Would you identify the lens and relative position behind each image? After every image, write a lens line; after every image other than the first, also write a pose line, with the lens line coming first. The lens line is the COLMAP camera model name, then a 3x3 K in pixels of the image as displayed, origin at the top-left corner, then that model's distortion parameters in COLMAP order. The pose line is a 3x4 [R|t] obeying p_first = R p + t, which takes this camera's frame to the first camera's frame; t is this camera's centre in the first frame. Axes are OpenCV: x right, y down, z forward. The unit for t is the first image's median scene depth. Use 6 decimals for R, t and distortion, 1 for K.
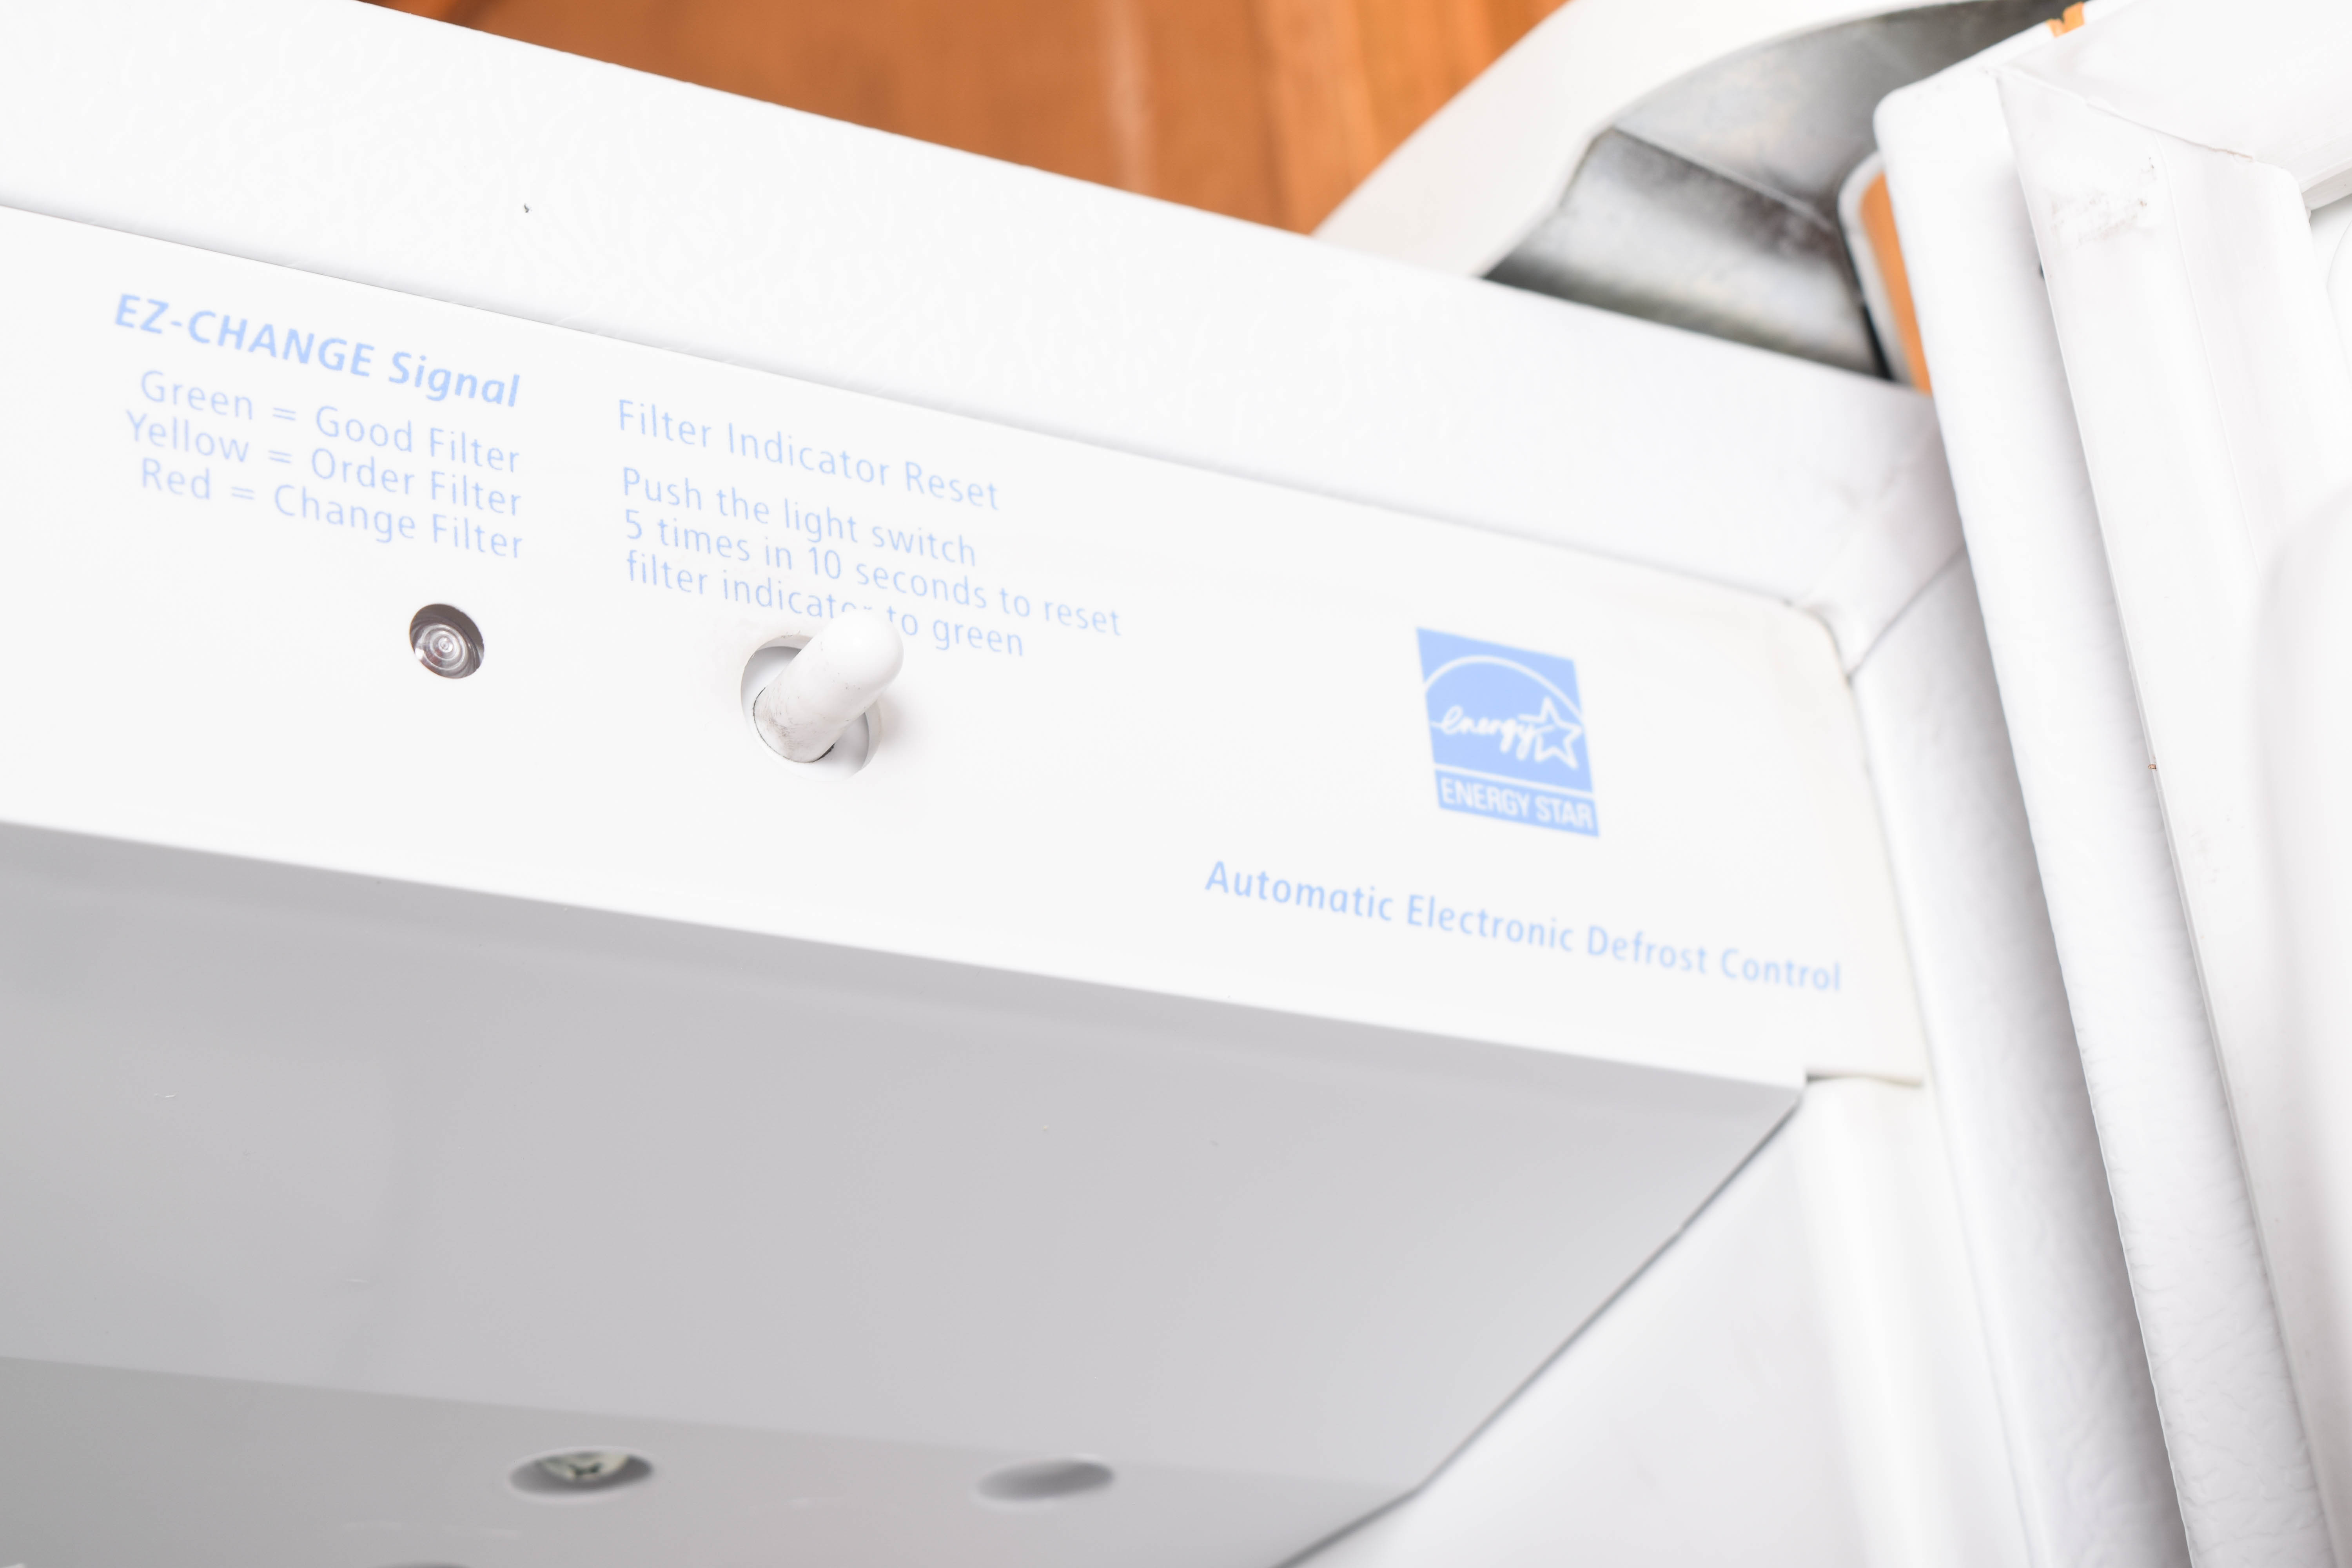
lens RADIAL K [[4749.6, 0, 1176.0], [0, 4749.6, 784.0], [0, 0, 1]] dist [-0.031116, -0.055164]
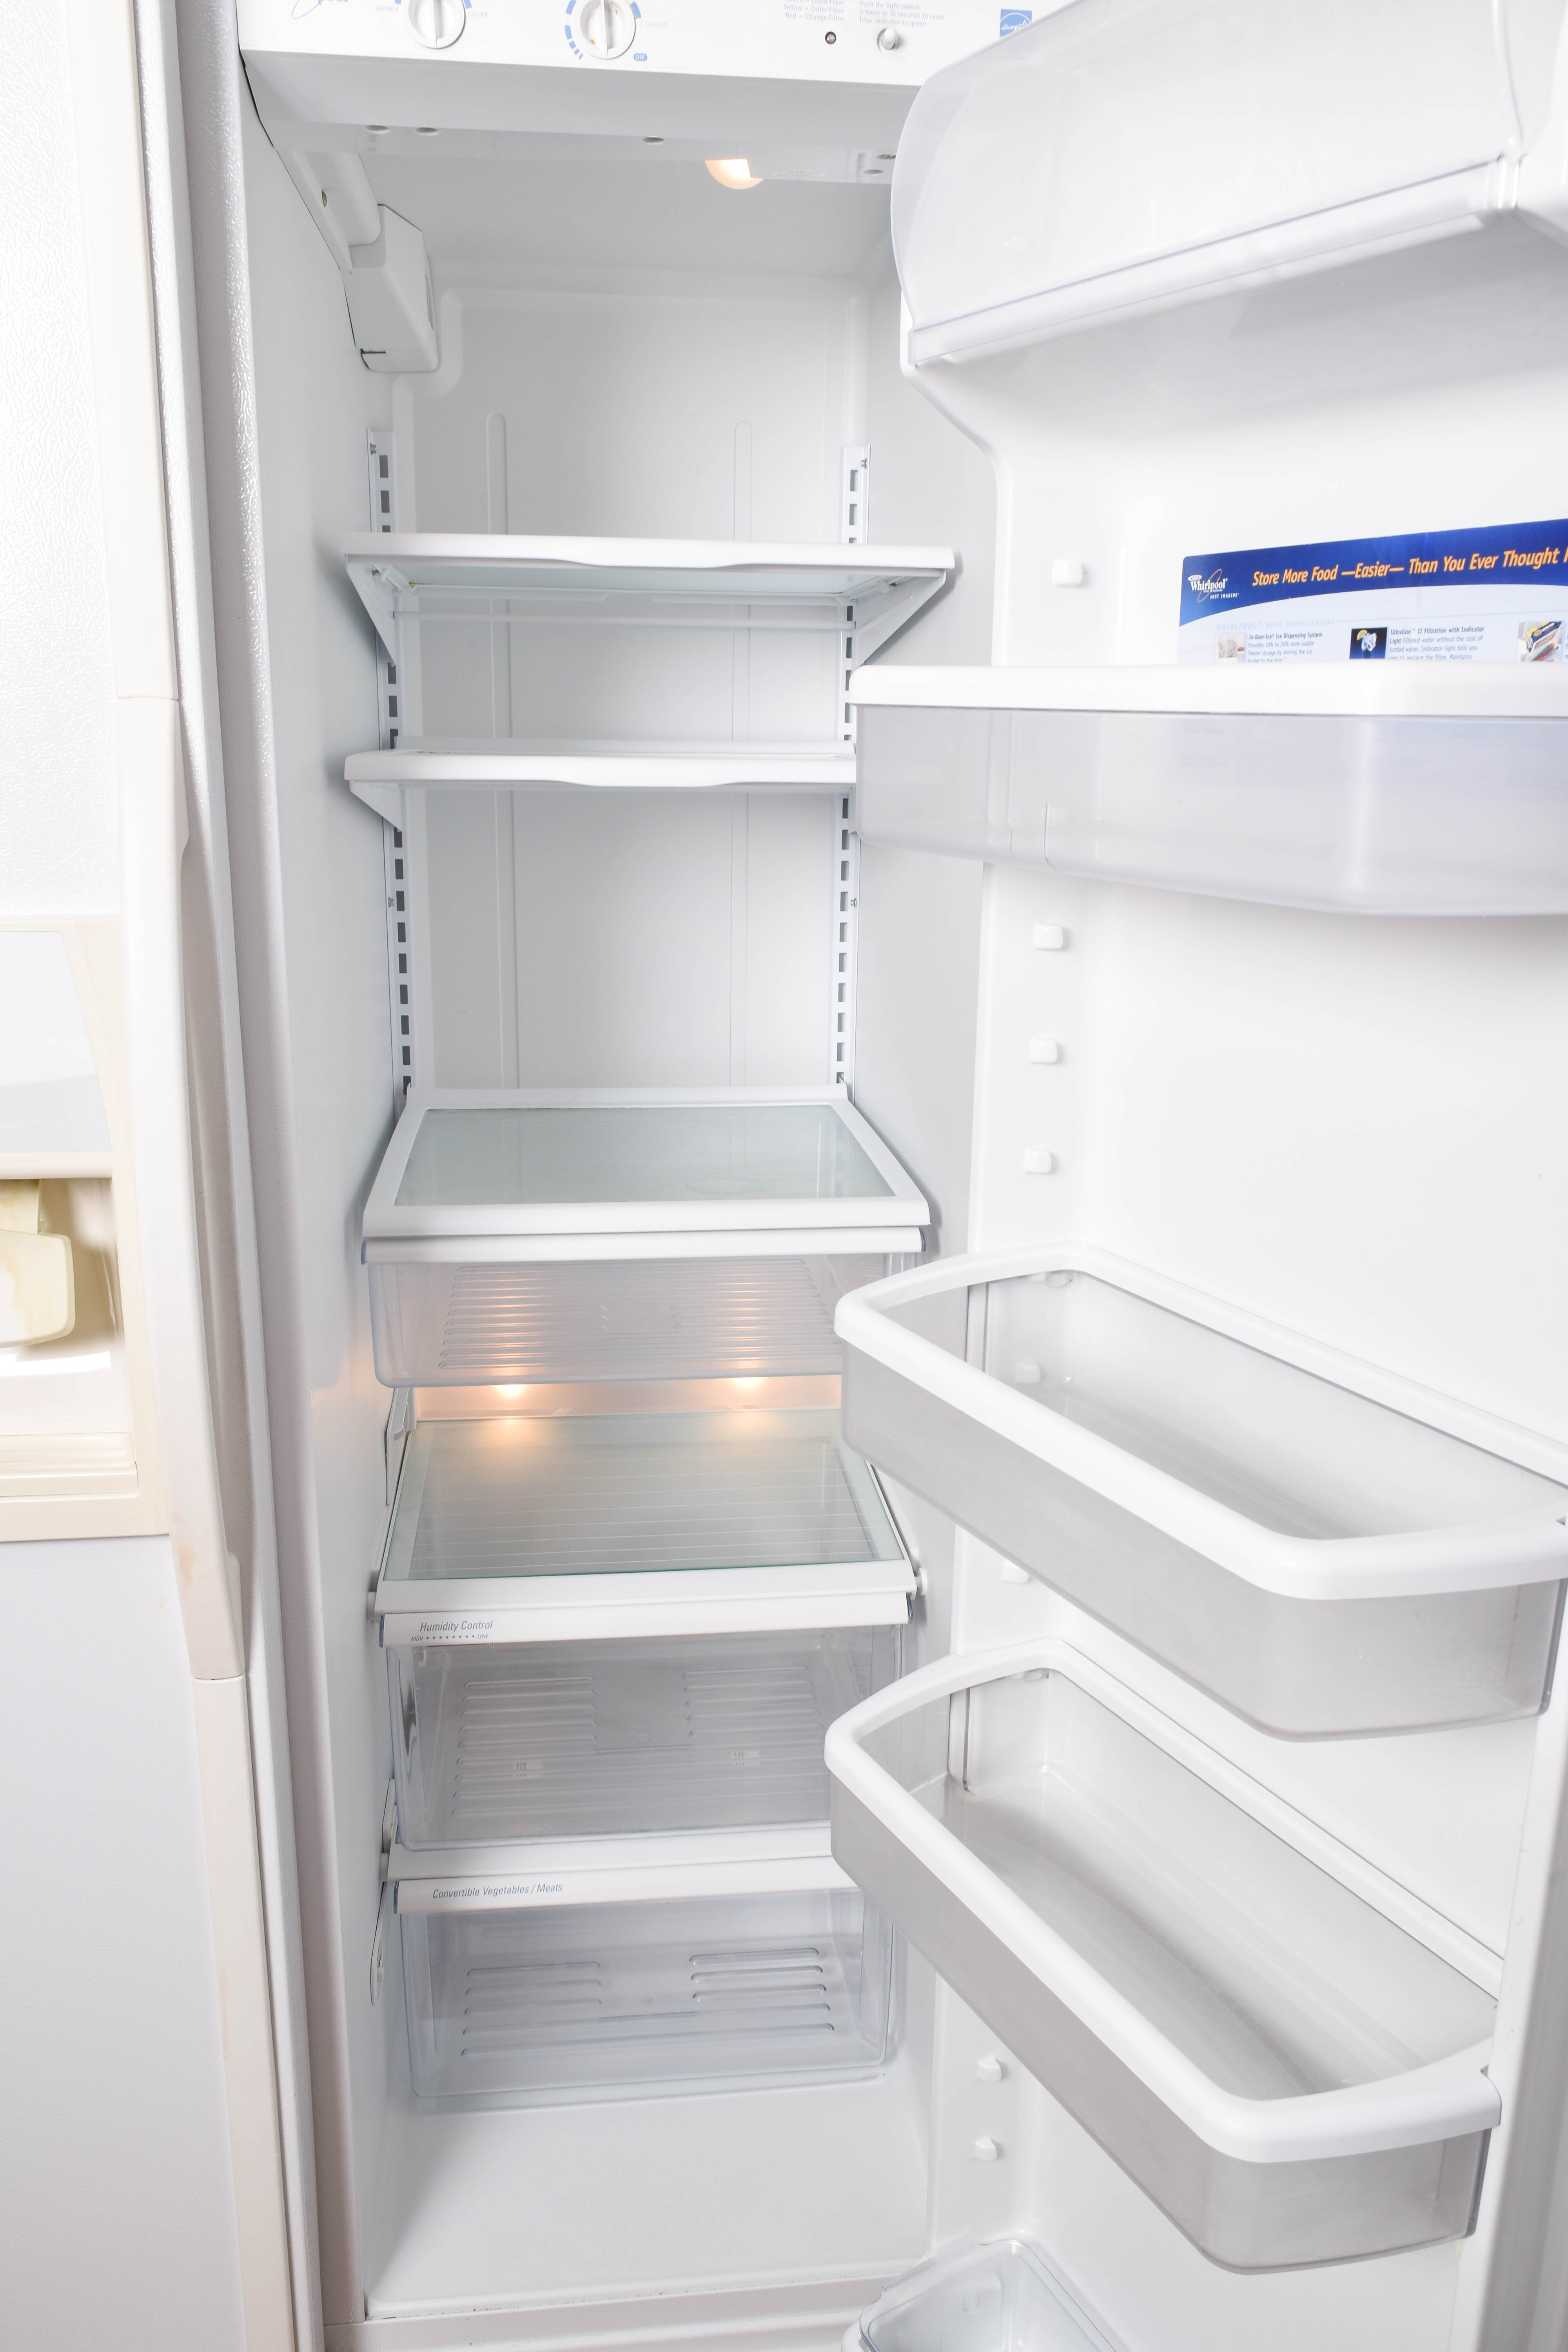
lens RADIAL K [[1813.5, 0, 784.0], [0, 1813.5, 1176.0], [0, 0, 1]] dist [-0.018165, 0.006829]
pose [[0.901405, 0.225241, -0.369778, 1.085451], [0.085086, 0.745233, 0.661353, -0.513599], [0.424535, -0.627610, 0.652592, -1.728886]]
